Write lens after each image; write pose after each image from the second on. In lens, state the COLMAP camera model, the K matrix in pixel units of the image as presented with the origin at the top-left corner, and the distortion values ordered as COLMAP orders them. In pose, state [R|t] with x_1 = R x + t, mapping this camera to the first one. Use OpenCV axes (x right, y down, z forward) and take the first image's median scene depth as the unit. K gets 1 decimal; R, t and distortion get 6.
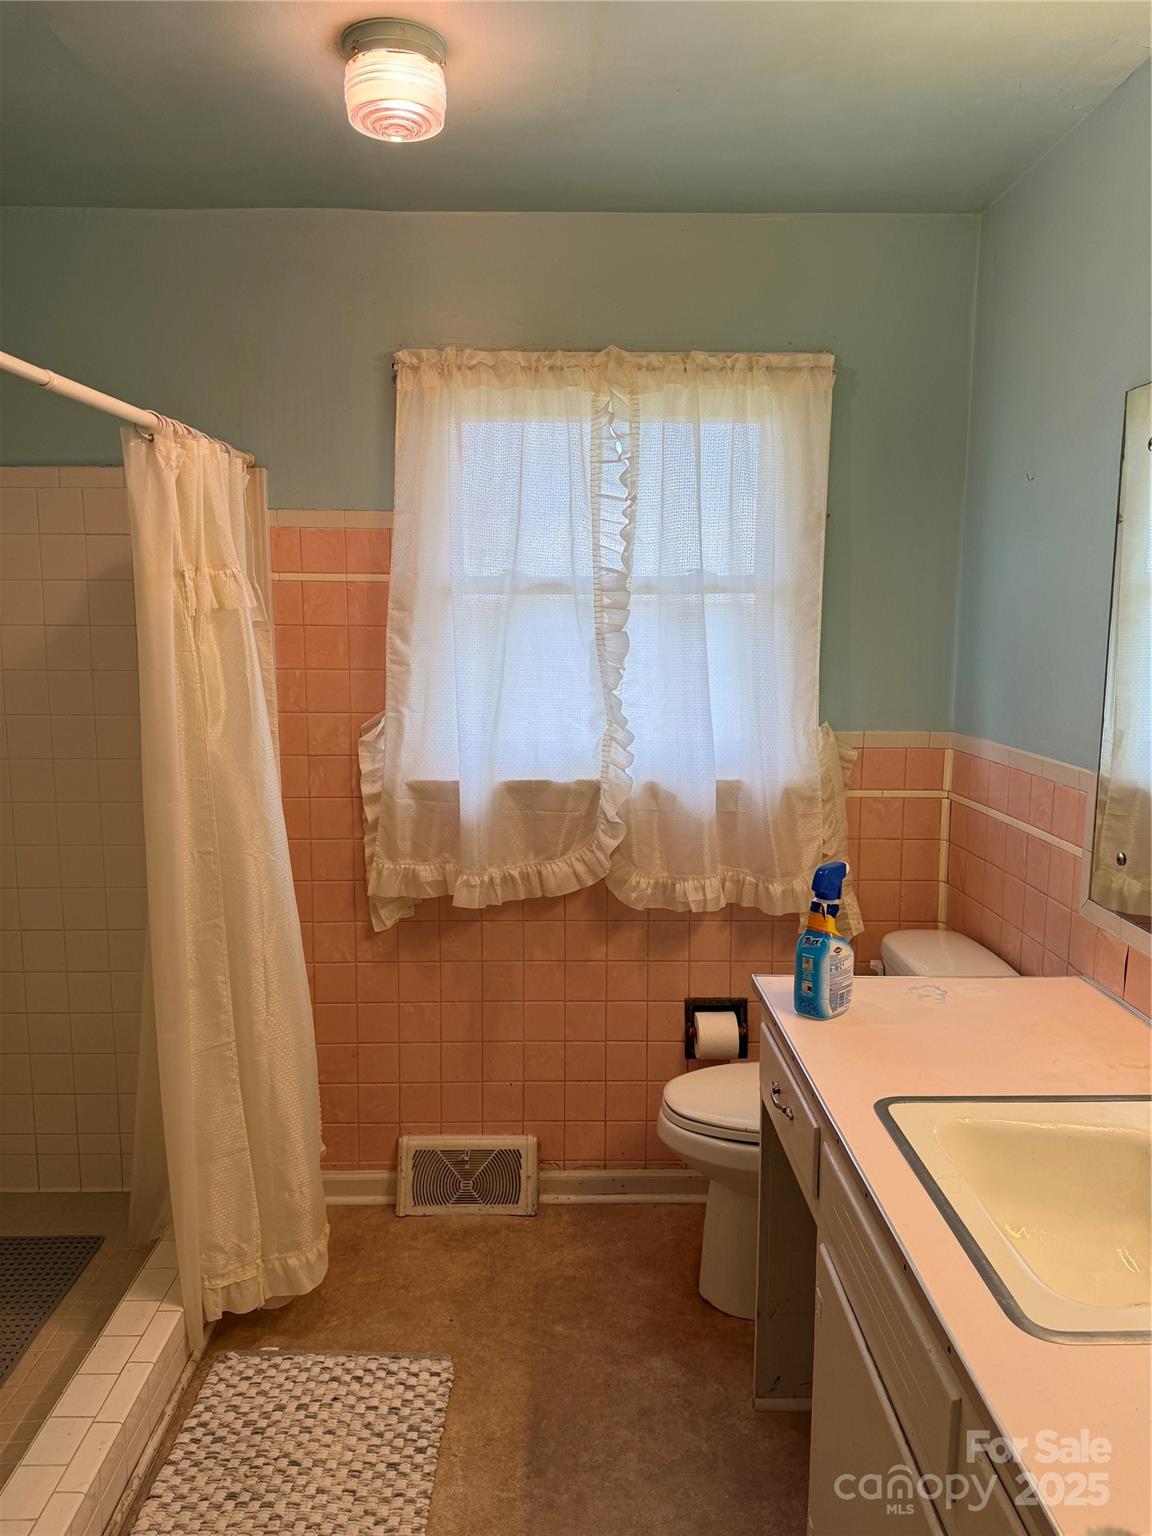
lens RADIAL K [[1126.3, 0, 576.0], [0, 1126.3, 768.0], [0, 0, 1]] dist [0.115025, -0.211410]
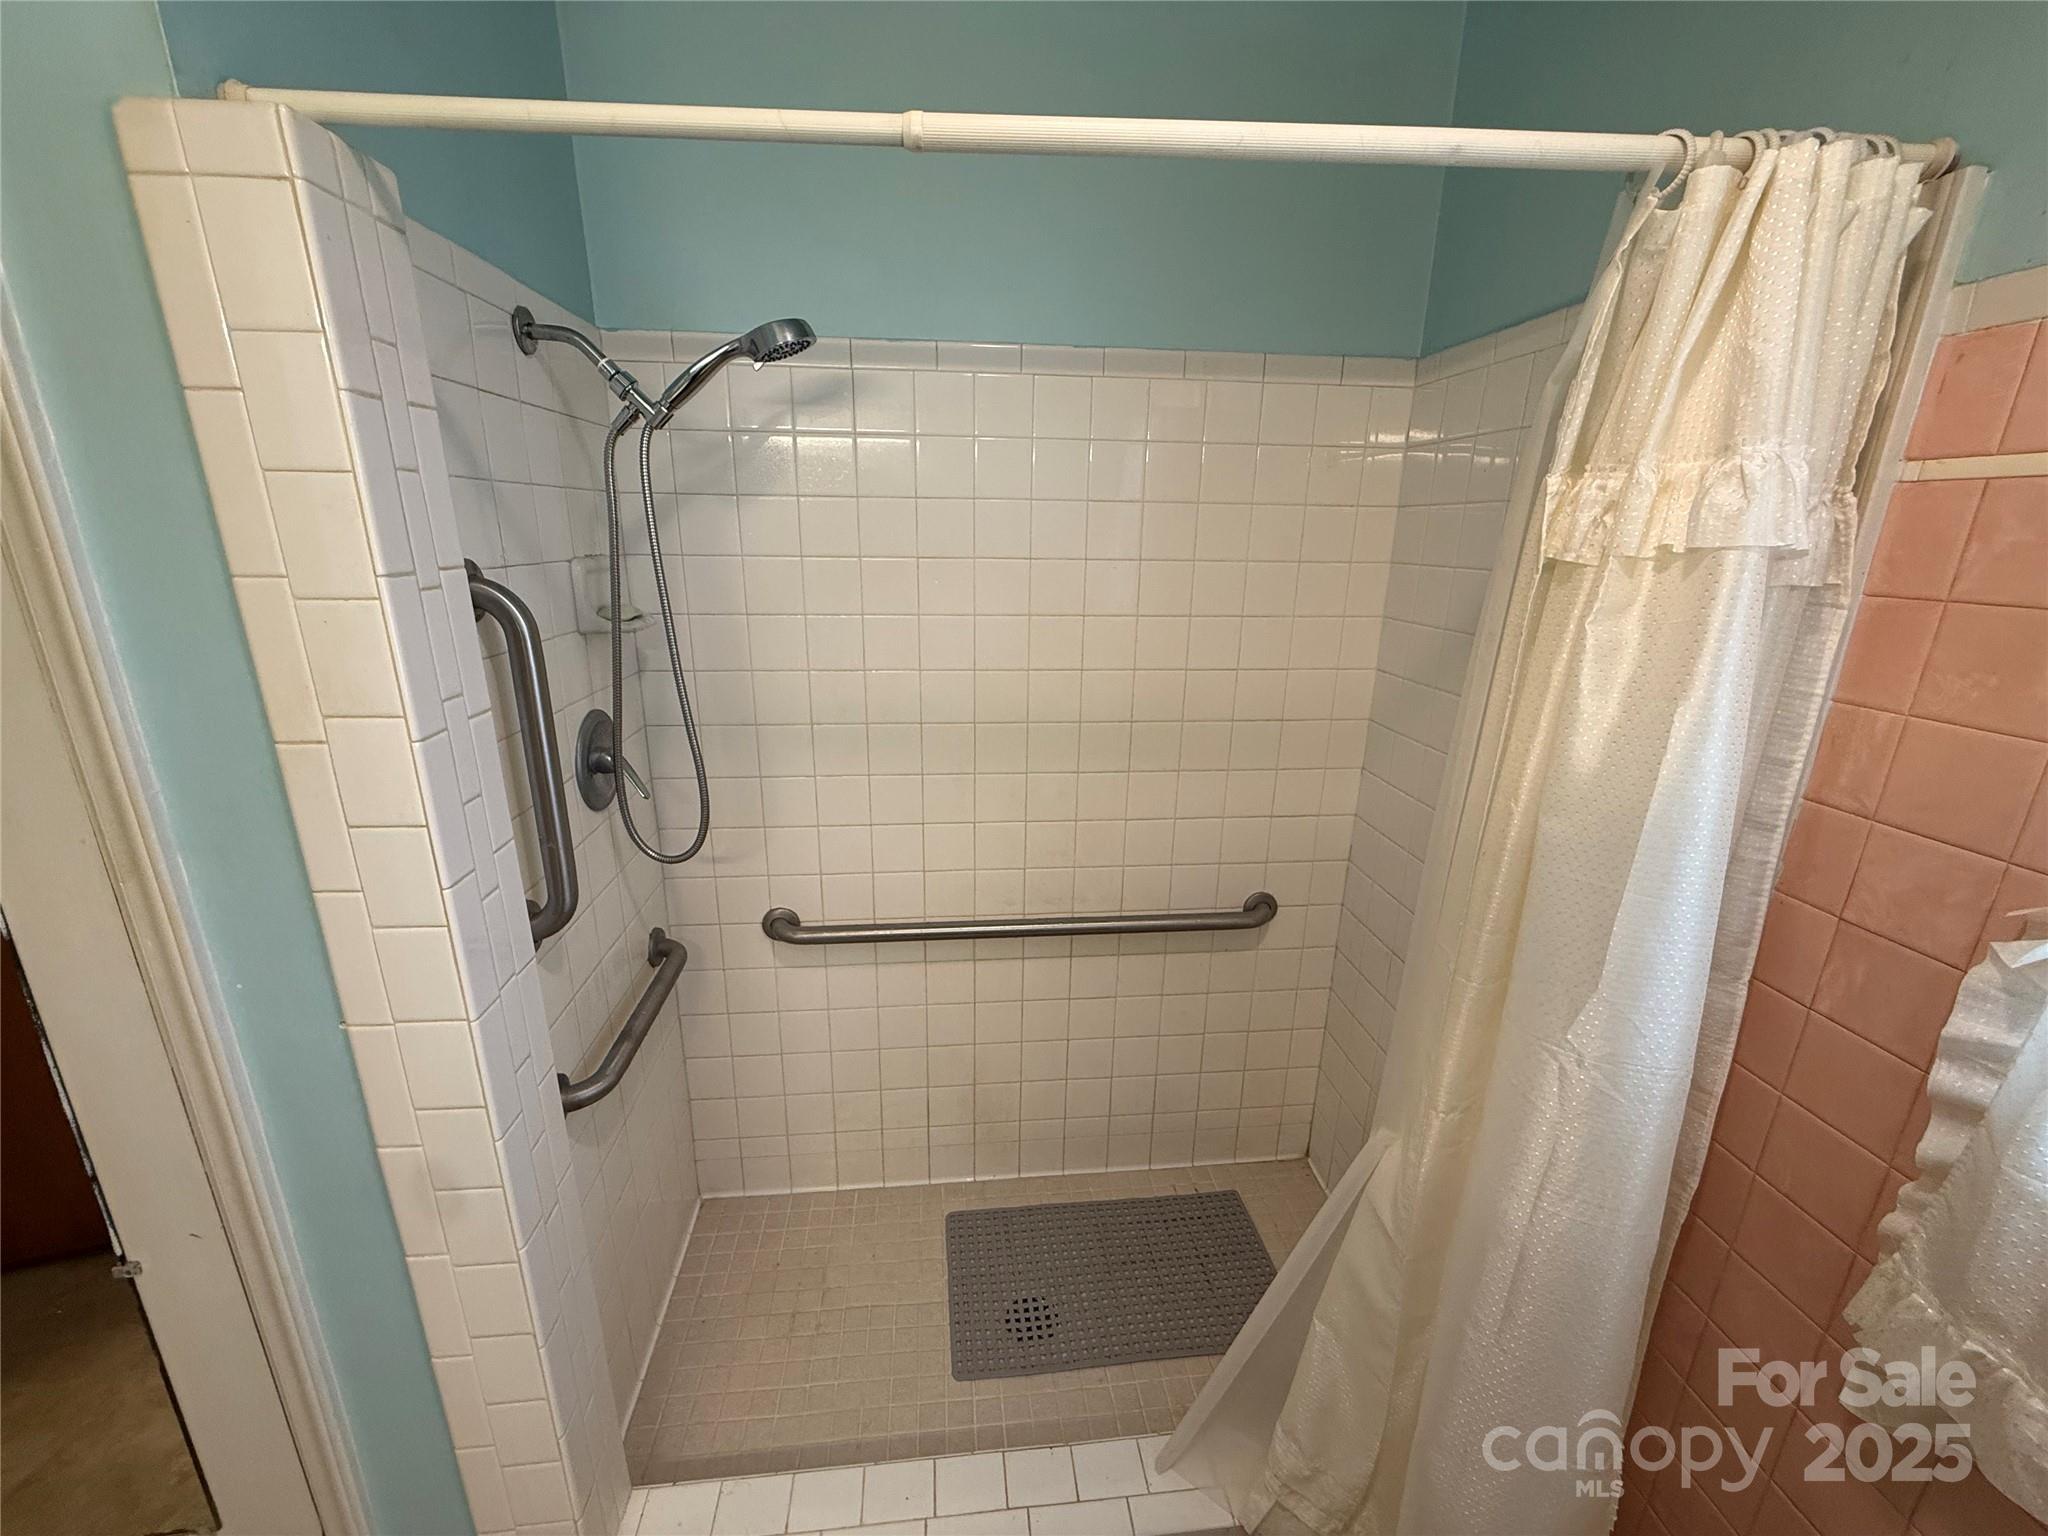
lens RADIAL K [[816.5, 0, 1017.4], [0, 816.5, 769.8], [0, 0, 1]] dist [0.000755, -0.000049]
pose [[0.085467, 0.279482, -0.956340, 0.008414], [-0.149103, 0.952631, 0.265072, -0.101703], [0.985121, 0.119938, 0.123090, 0.692279]]
